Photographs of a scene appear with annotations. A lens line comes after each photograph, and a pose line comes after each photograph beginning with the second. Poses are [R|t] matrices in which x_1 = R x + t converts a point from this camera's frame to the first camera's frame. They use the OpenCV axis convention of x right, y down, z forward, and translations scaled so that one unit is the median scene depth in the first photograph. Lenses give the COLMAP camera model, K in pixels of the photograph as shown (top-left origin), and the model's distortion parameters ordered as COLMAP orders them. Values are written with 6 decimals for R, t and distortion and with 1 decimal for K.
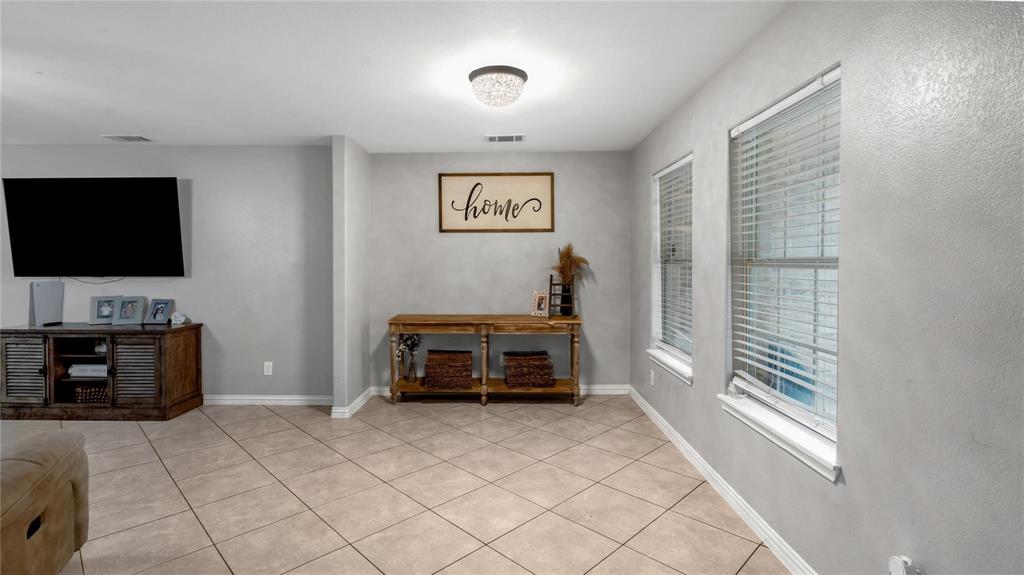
lens RADIAL K [[457.2, 0, 511.3], [0, 457.2, 288.6], [0, 0, 1]] dist [-0.001371, -0.000240]
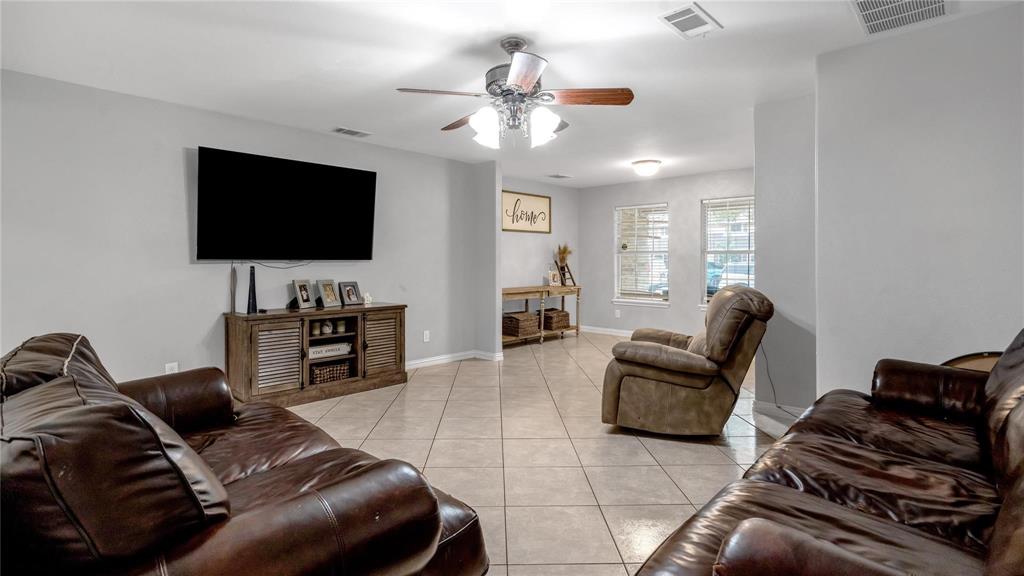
lens RADIAL K [[457.2, 0, 521.0], [0, 457.2, 277.5], [0, 0, 1]] dist [-0.001371, -0.000240]
pose [[0.691640, -0.021725, 0.721916, -1.234762], [0.021309, 0.999726, 0.009670, 0.011375], [-0.721928, 0.008695, 0.691913, -0.031281]]
